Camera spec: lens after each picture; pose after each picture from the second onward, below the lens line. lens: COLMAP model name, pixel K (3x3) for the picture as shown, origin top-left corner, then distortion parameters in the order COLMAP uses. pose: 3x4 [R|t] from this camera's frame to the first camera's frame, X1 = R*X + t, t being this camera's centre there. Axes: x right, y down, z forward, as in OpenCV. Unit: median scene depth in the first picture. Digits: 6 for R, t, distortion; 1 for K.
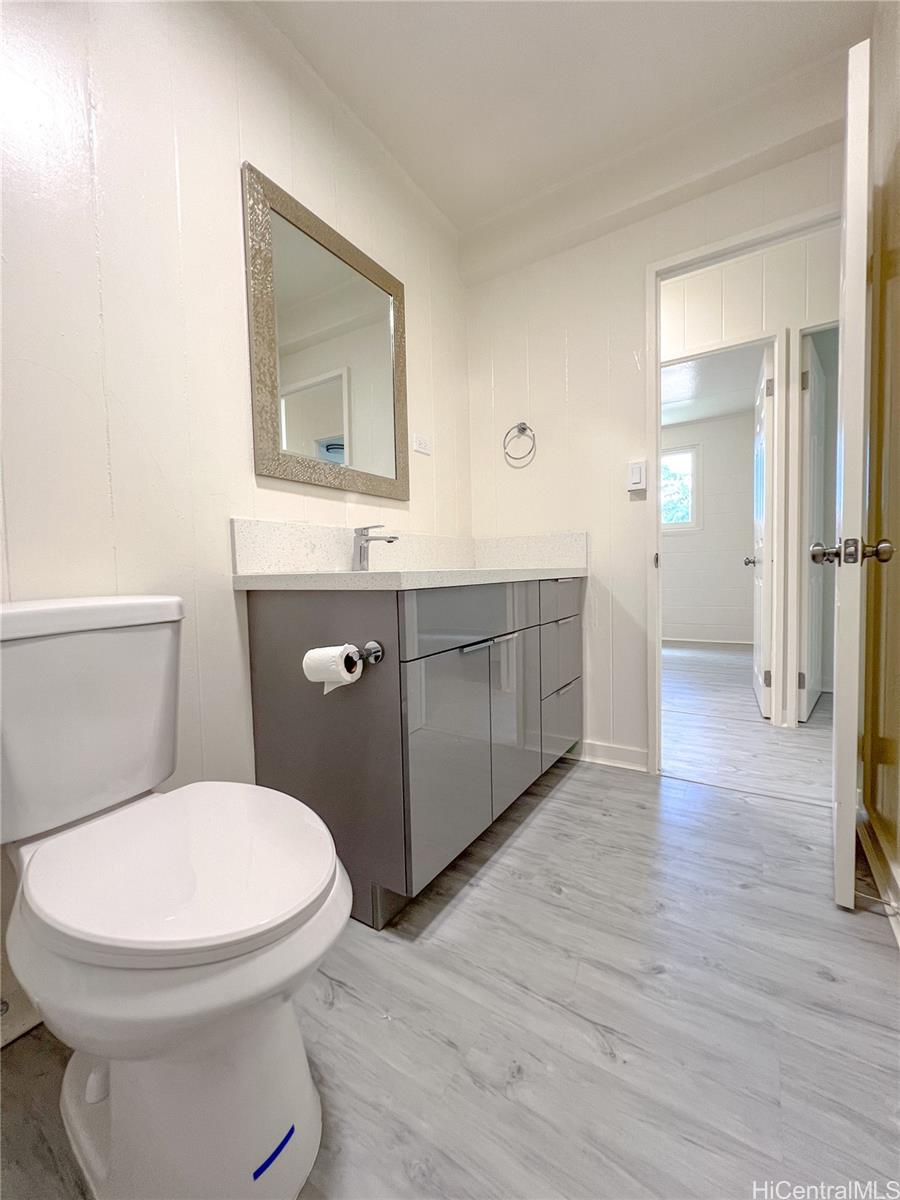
lens RADIAL K [[482.8, 0, 450.9], [0, 482.8, 596.4], [0, 0, 1]] dist [-0.004528, -0.000351]
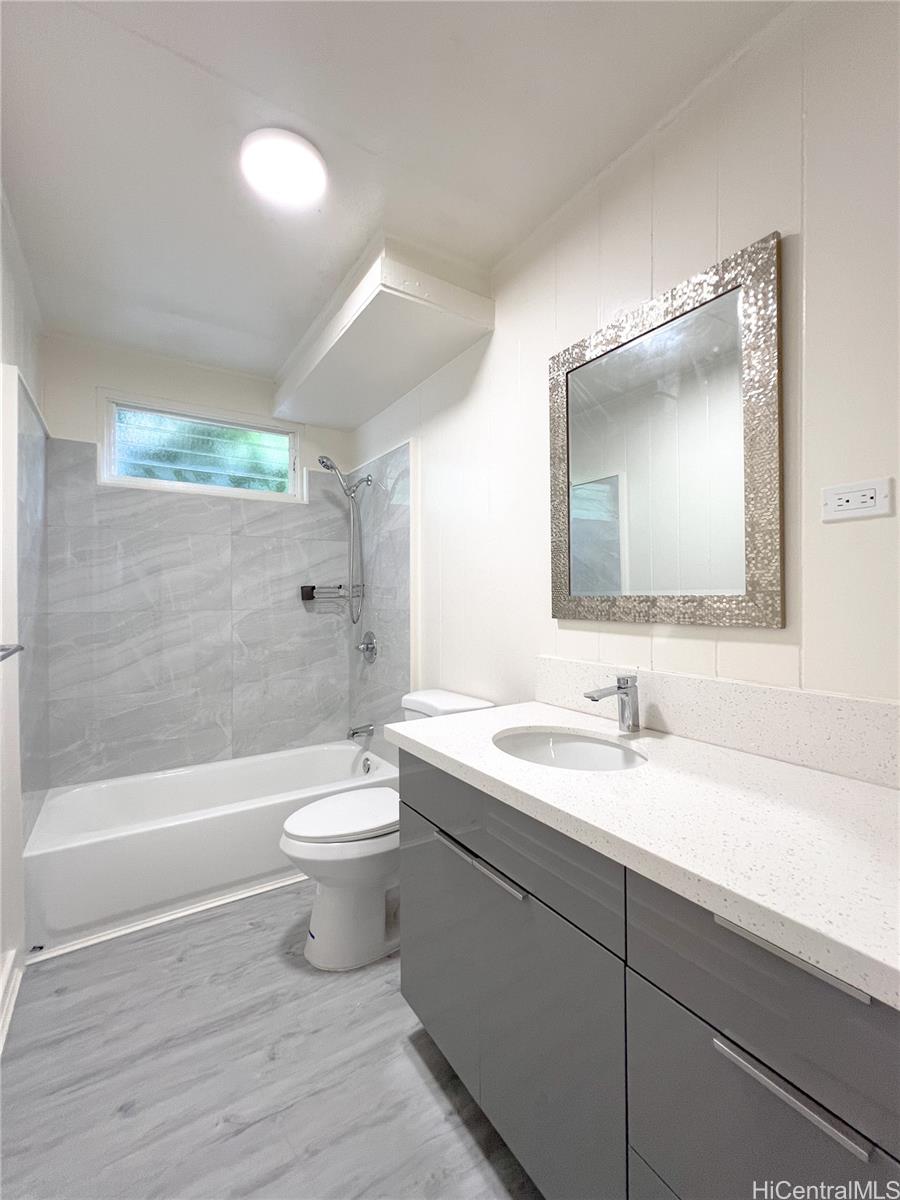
lens RADIAL K [[512.2, 0, 447.7], [0, 512.2, 601.3], [0, 0, 1]] dist [0.003108, 0.000303]
pose [[-0.423669, 0.032403, -0.905237, 1.062714], [-0.028658, 0.998380, 0.049150, -0.453557], [0.905364, 0.046765, -0.422054, 1.681131]]
